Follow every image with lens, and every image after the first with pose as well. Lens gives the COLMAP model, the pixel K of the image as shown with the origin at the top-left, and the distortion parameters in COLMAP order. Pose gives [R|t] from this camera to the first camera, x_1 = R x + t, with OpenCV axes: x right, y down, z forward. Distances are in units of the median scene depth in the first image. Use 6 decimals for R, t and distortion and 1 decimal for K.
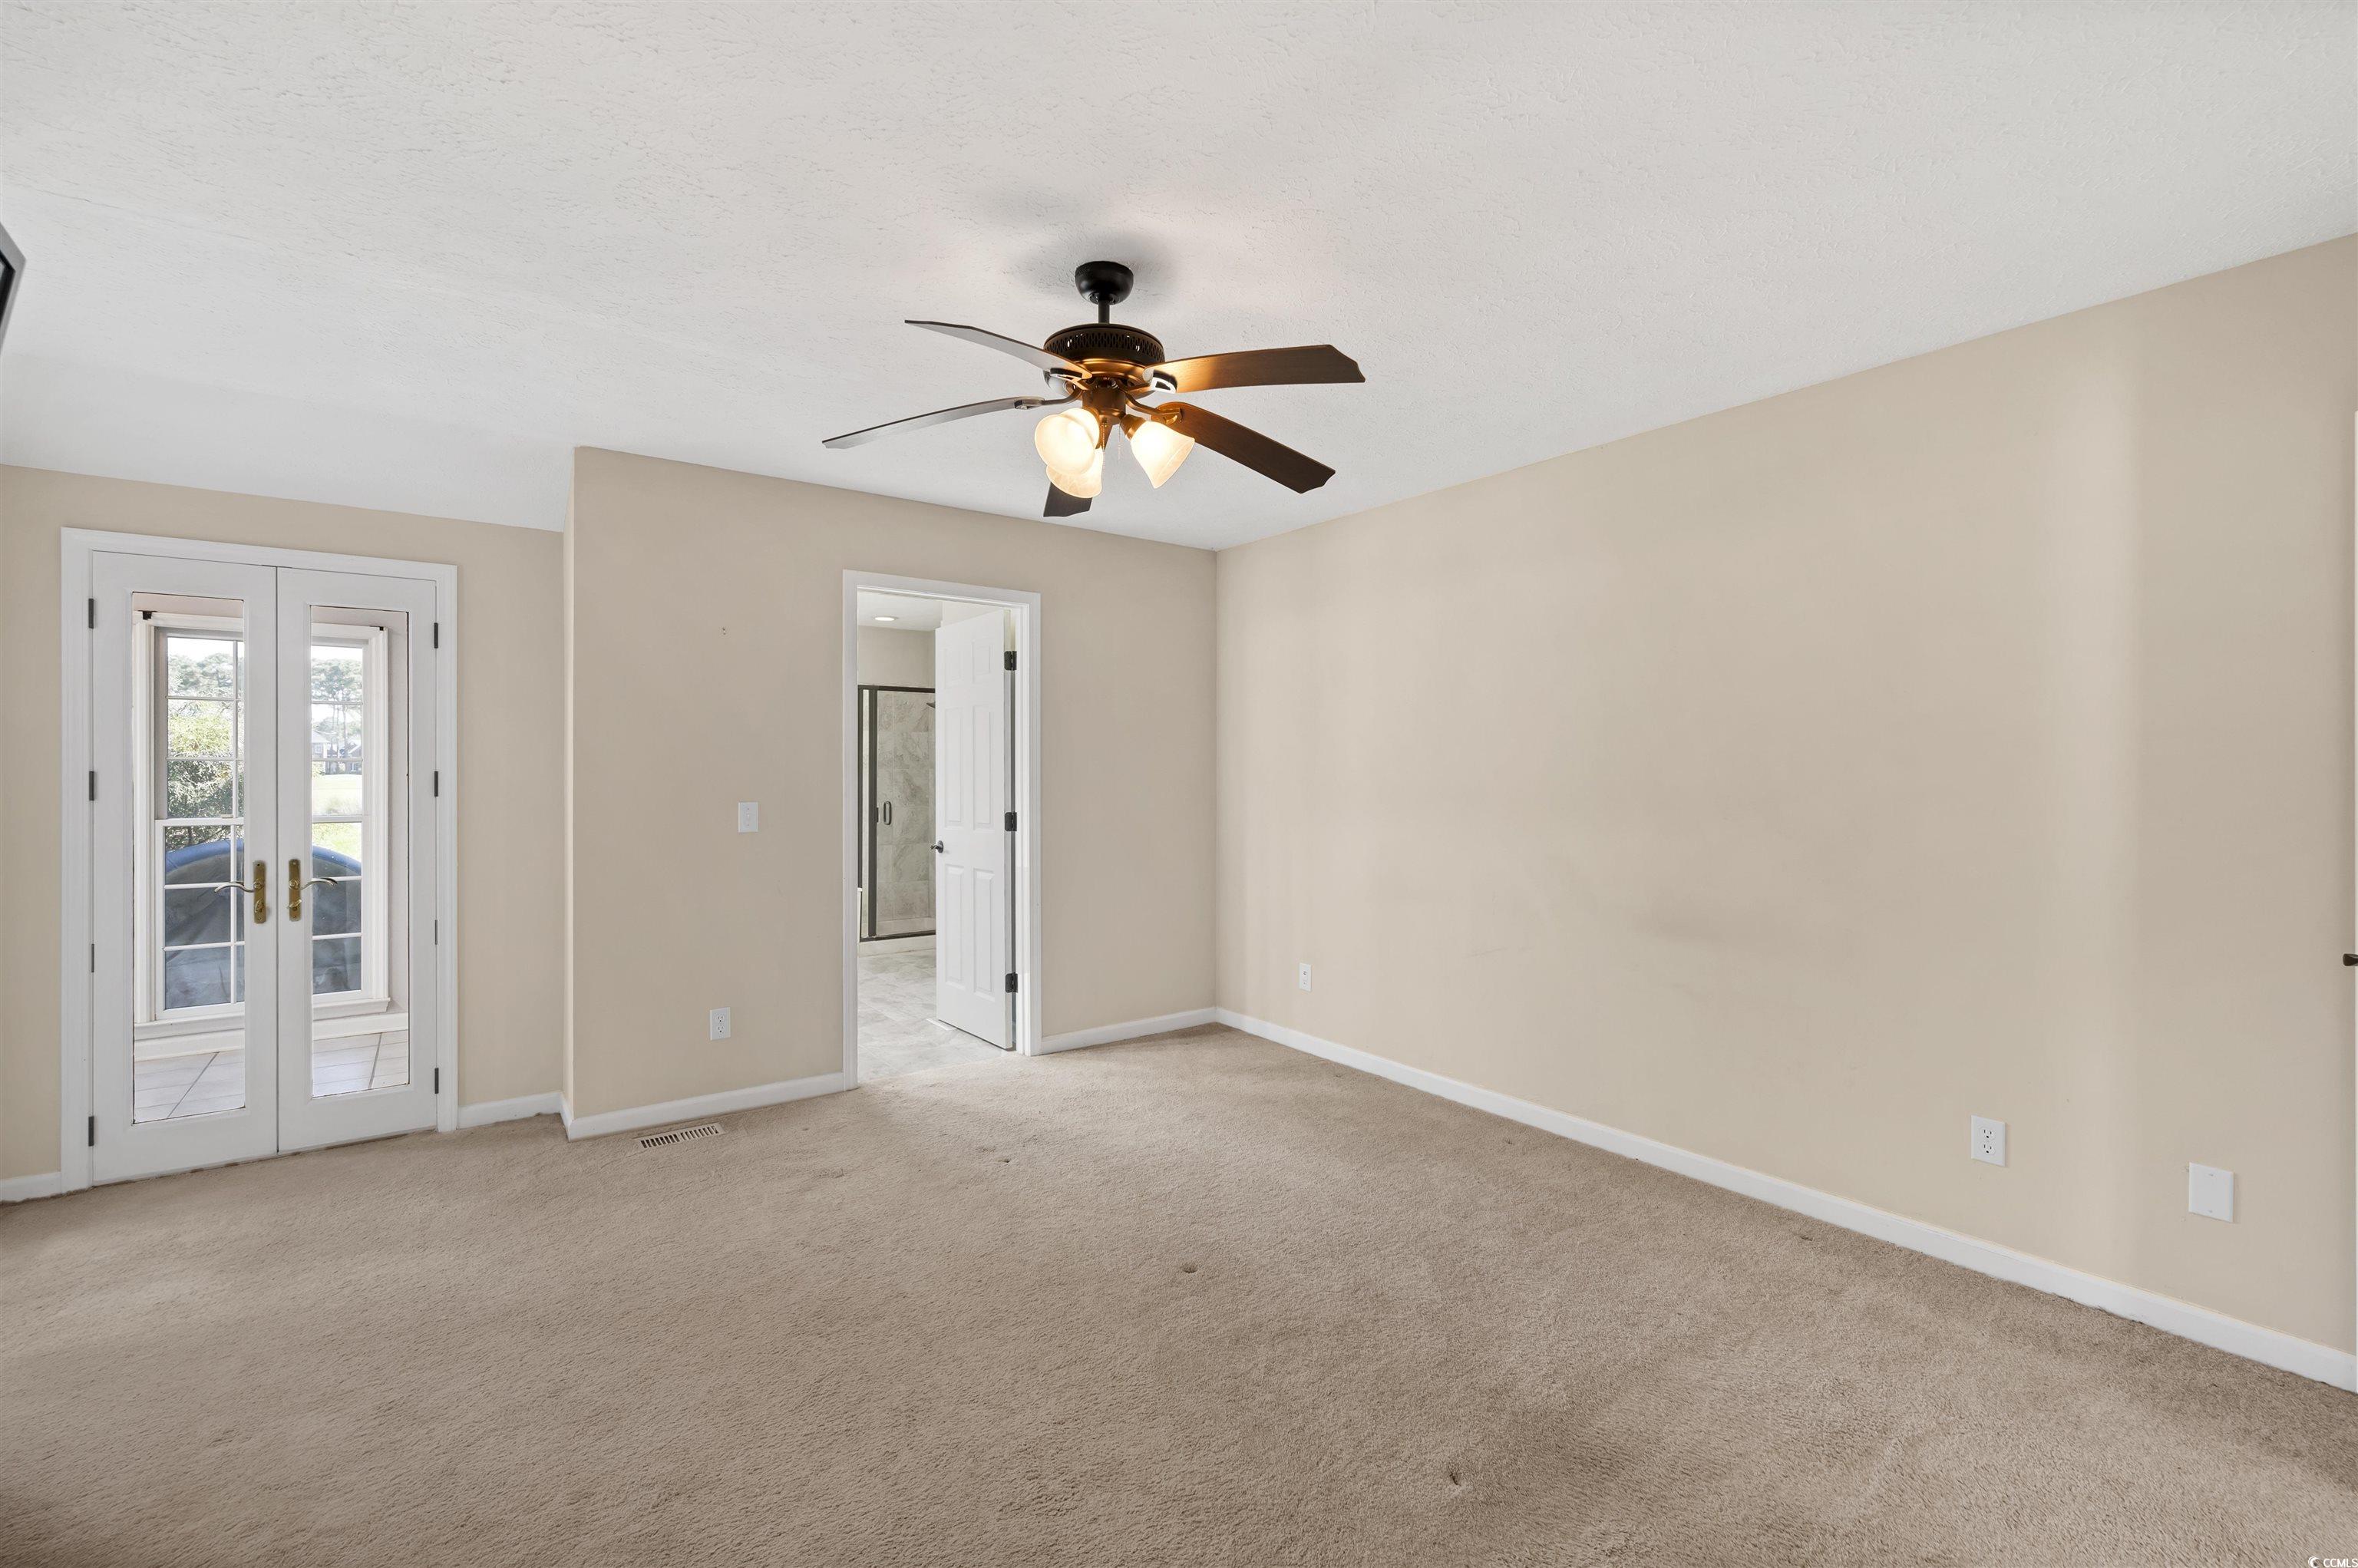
lens RADIAL K [[927.1, 0, 1226.1], [0, 927.1, 777.7], [0, 0, 1]] dist [0.002849, -0.000879]
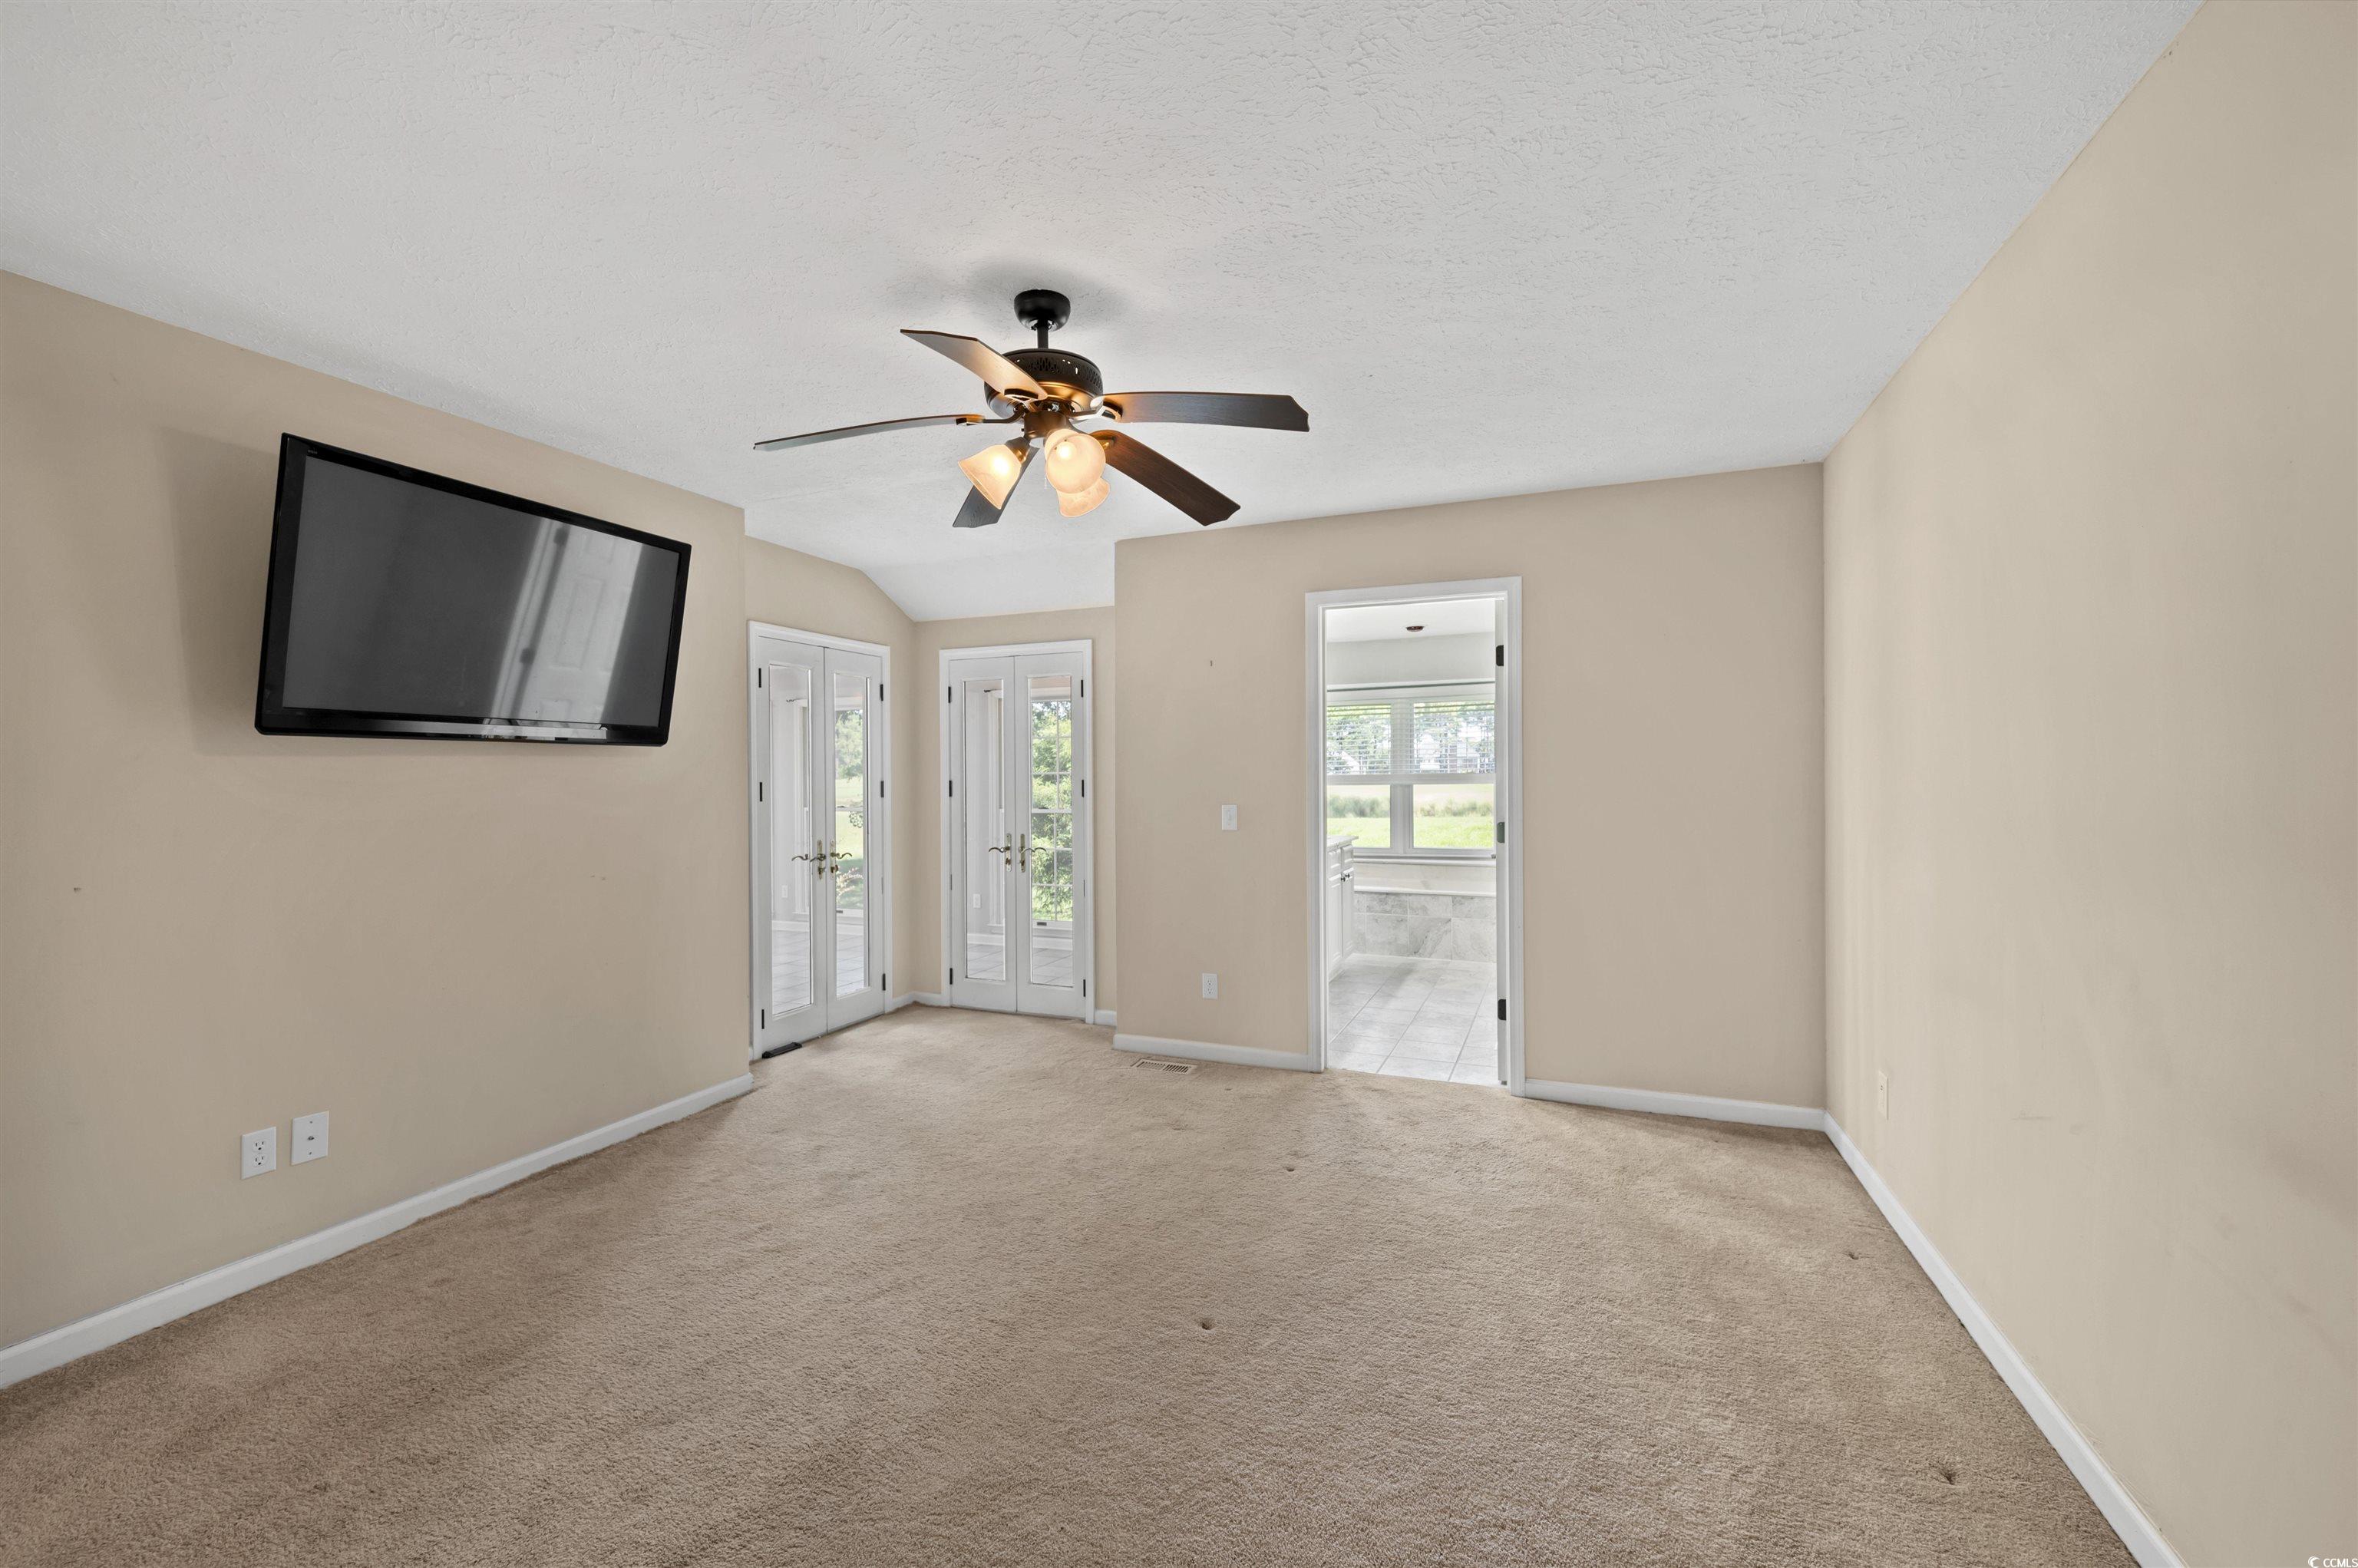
lens RADIAL K [[927.1, 0, 1183.4], [0, 927.1, 779.3], [0, 0, 1]] dist [0.002849, -0.000879]
pose [[0.549796, -0.000672, -0.835299, 0.461131], [0.001290, 0.999999, 0.000044, -0.006512], [0.835298, -0.001102, 0.549796, 0.306137]]
